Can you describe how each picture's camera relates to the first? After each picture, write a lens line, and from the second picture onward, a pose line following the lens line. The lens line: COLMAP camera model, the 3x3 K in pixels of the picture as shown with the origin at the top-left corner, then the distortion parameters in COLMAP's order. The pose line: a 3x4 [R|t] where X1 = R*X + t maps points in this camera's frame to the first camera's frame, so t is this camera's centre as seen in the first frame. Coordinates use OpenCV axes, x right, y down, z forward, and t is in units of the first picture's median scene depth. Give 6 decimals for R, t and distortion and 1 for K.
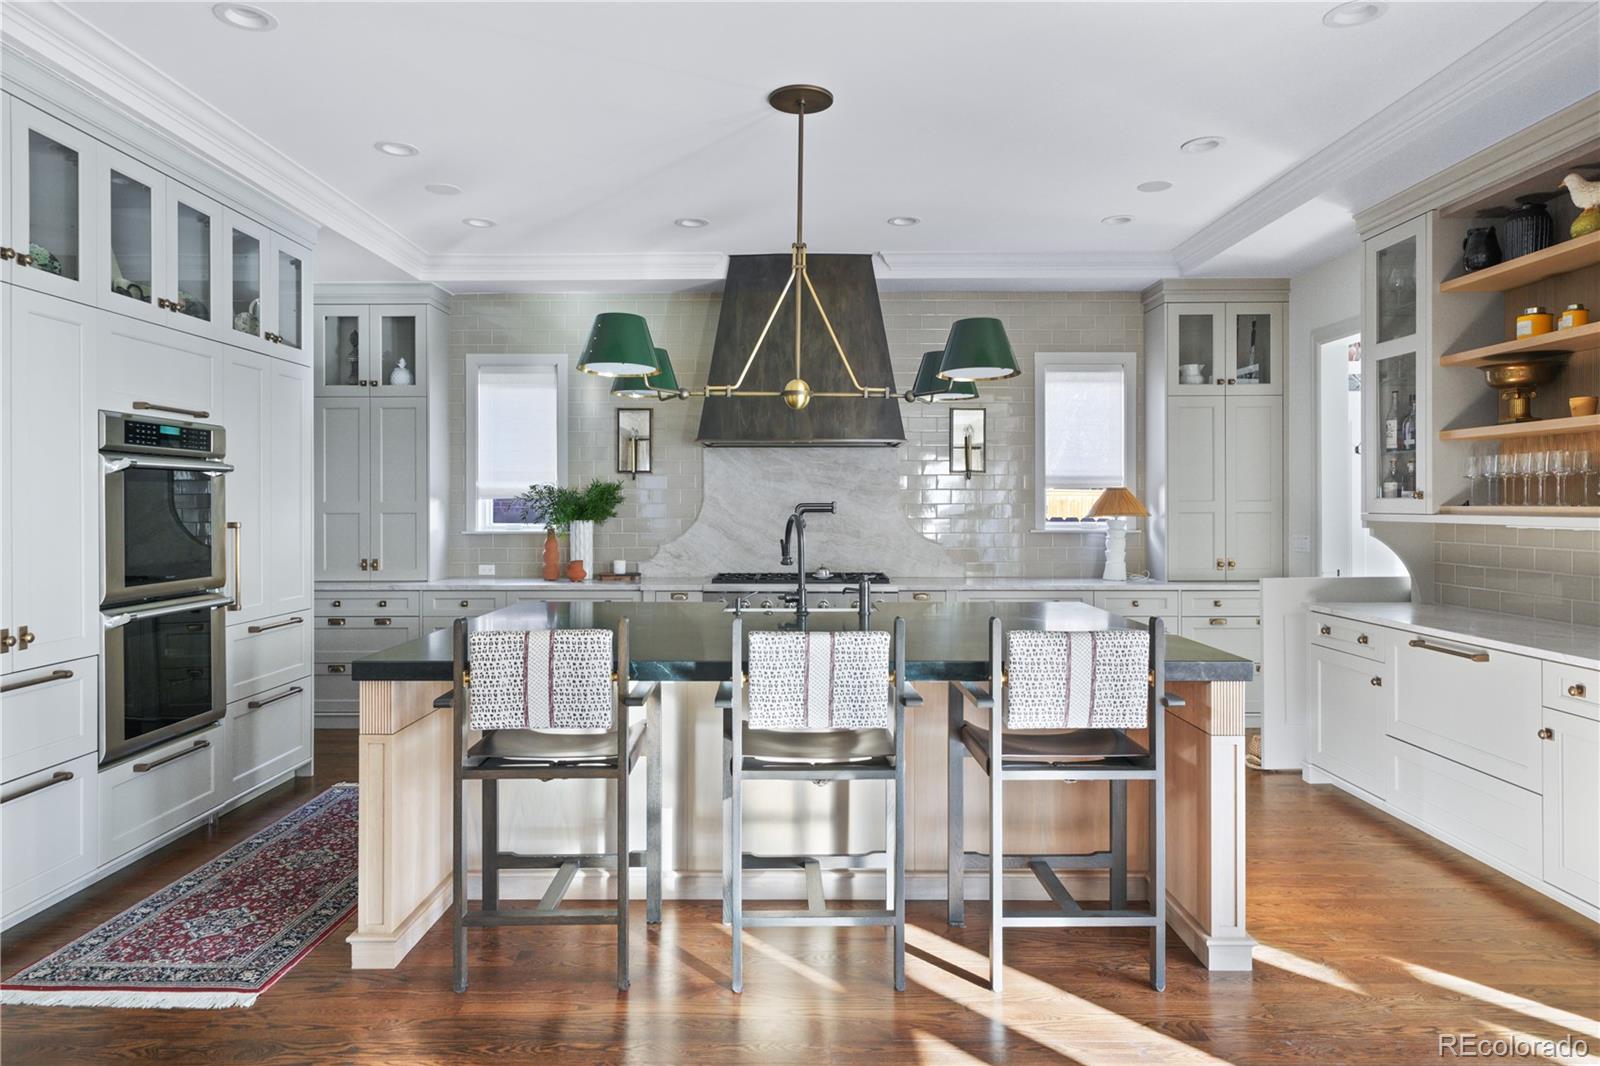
lens RADIAL K [[983.1, 0, 798.9], [0, 983.1, 520.4], [0, 0, 1]] dist [-0.005604, 0.001607]
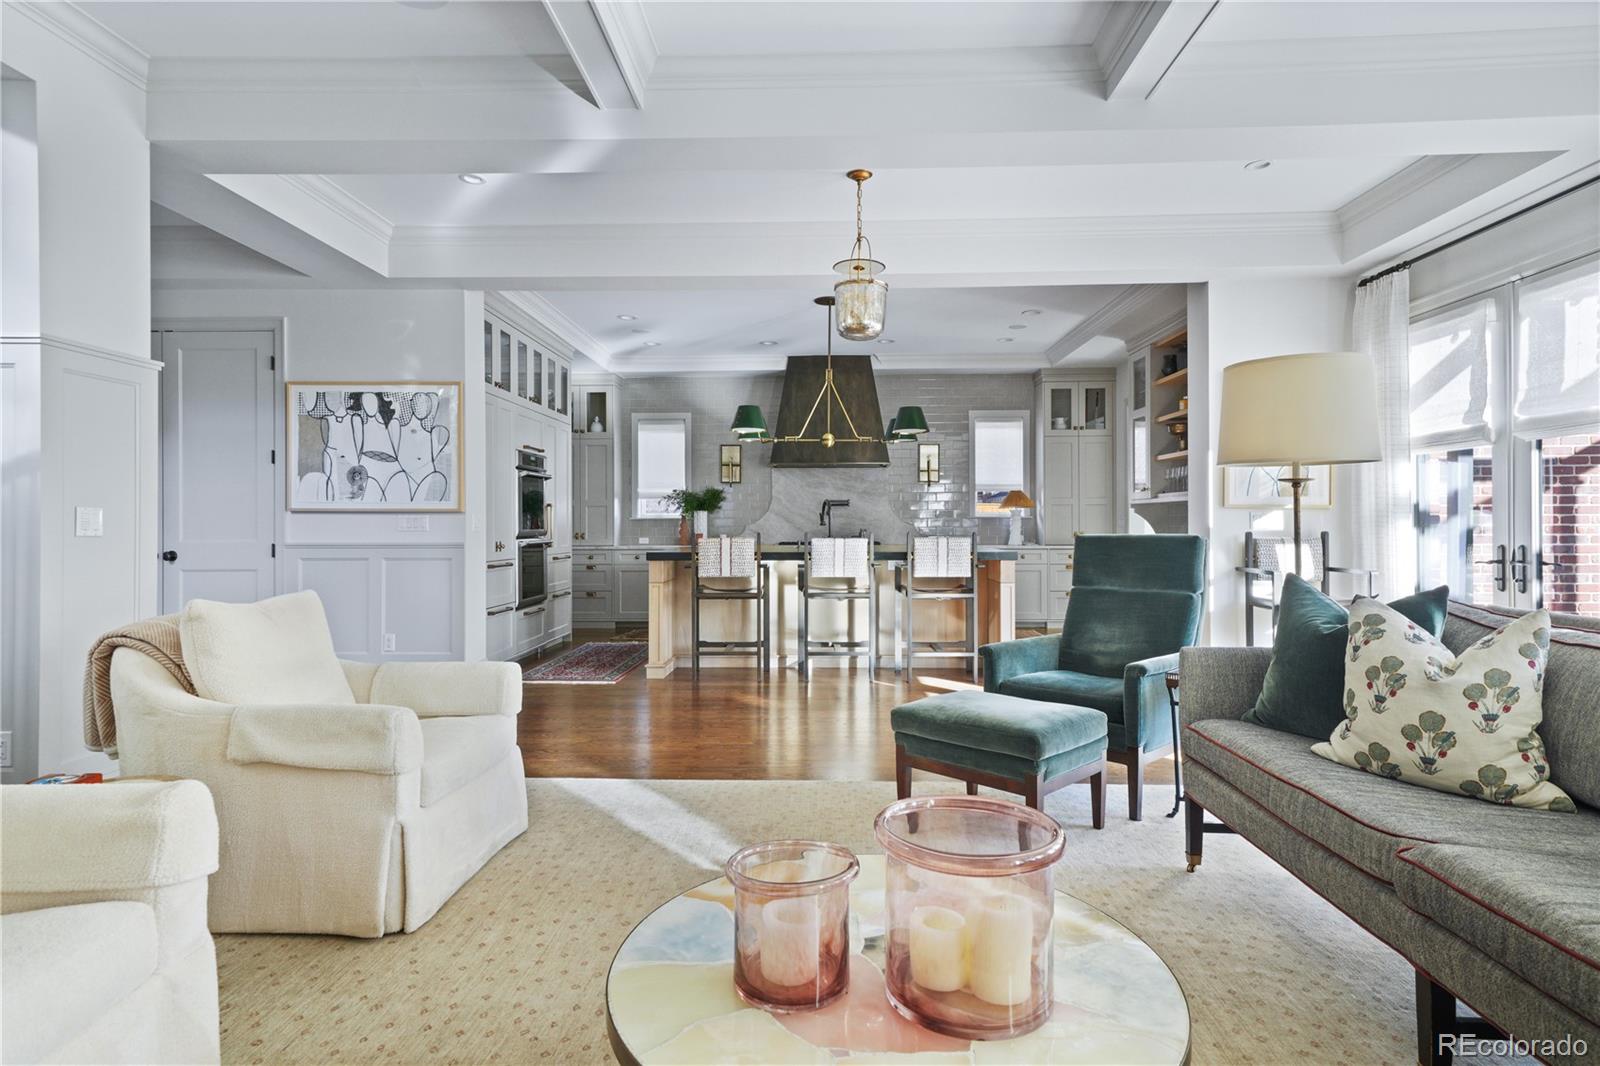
lens RADIAL K [[862.2, 0, 805.3], [0, 862.2, 530.3], [0, 0, 1]] dist [0.005333, 0.000097]
pose [[0.999735, -0.001832, -0.022957, -0.007671], [0.001653, 0.999968, -0.007803, 0.063843], [0.022971, 0.007763, 0.999706, -0.684411]]
